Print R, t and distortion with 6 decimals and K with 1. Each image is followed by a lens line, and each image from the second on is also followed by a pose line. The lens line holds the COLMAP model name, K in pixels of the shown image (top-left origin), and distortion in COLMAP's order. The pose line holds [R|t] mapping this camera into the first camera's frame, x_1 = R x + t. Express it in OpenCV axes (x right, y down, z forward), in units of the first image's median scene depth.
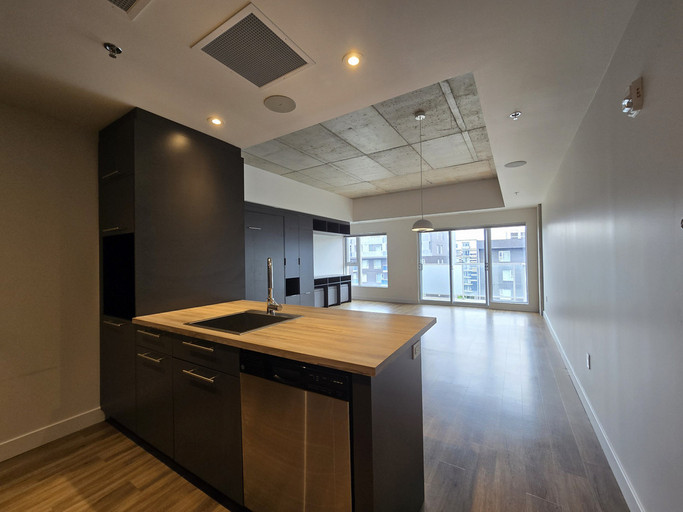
lens RADIAL K [[280.6, 0, 340.0], [0, 280.6, 255.7], [0, 0, 1]] dist [0.002185, -0.001472]
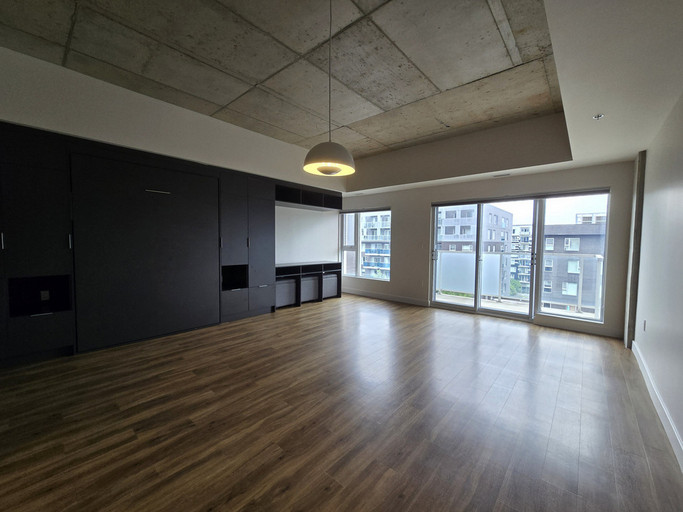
lens RADIAL K [[280.6, 0, 339.9], [0, 280.6, 255.4], [0, 0, 1]] dist [0.002185, -0.001472]
pose [[0.986587, 0.036417, -0.159122, 0.470378], [-0.026473, 0.997587, 0.064177, 0.001794], [0.161075, -0.059104, 0.985171, 0.748740]]
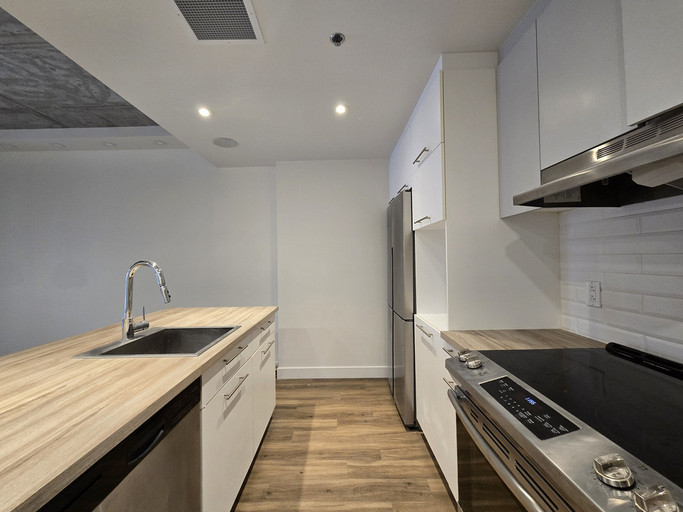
lens RADIAL K [[280.6, 0, 338.2], [0, 280.6, 258.7], [0, 0, 1]] dist [0.002185, -0.001472]
pose [[-0.527553, 0.031782, 0.848927, -0.448885], [0.017155, 0.999495, -0.026758, 0.013059], [-0.849349, 0.000447, -0.527832, 0.442992]]
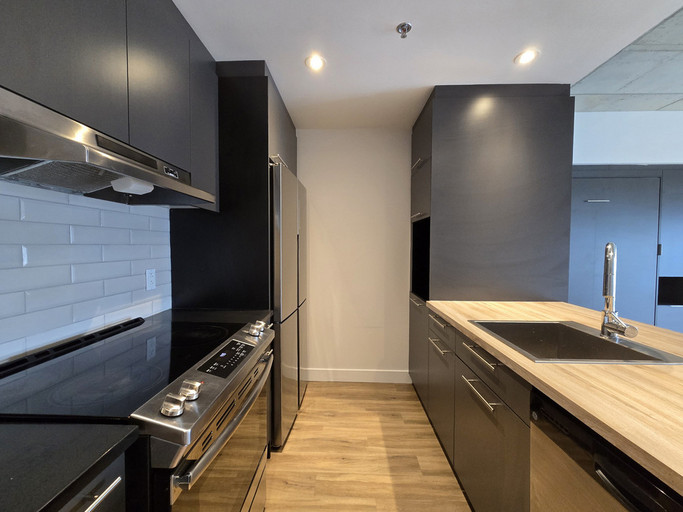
lens RADIAL K [[280.6, 0, 337.1], [0, 280.6, 255.5], [0, 0, 1]] dist [0.002185, -0.001472]
pose [[0.495326, 0.050256, -0.867252, -0.017769], [-0.001437, 0.998371, 0.057033, 0.000047], [0.868706, -0.027004, 0.494592, 0.151530]]
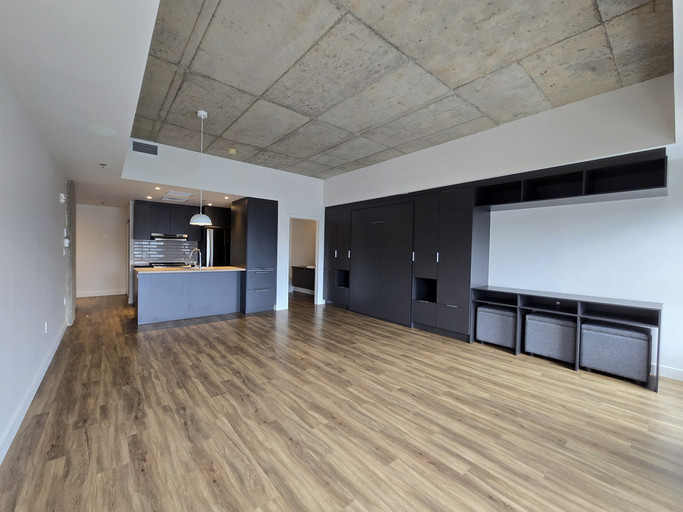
lens RADIAL K [[280.6, 0, 334.7], [0, 280.6, 255.3], [0, 0, 1]] dist [0.002185, -0.001472]
pose [[-0.316732, 0.025217, -0.948180, 1.412140], [-0.003366, 0.999610, 0.027709, -0.008559], [0.948509, 0.011968, -0.316523, 2.254101]]
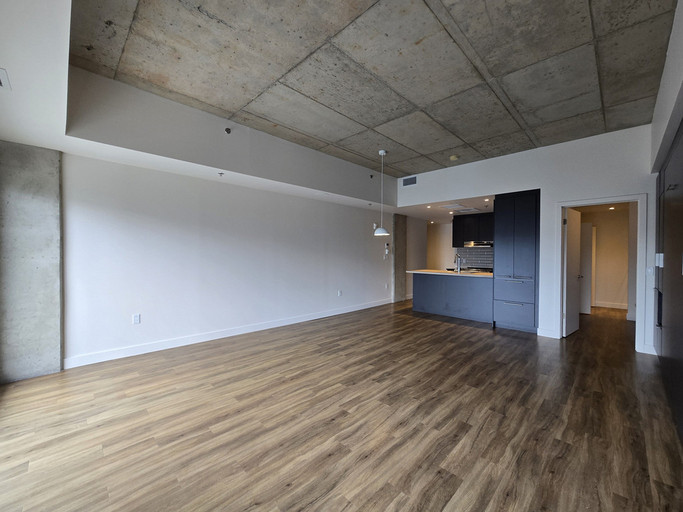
lens RADIAL K [[280.6, 0, 339.0], [0, 280.6, 255.0], [0, 0, 1]] dist [0.002185, -0.001472]
pose [[-0.974070, 0.009383, 0.226051, 0.232432], [0.007097, 0.999915, -0.010926, 0.027062], [-0.226134, -0.009038, -0.974054, 2.999449]]
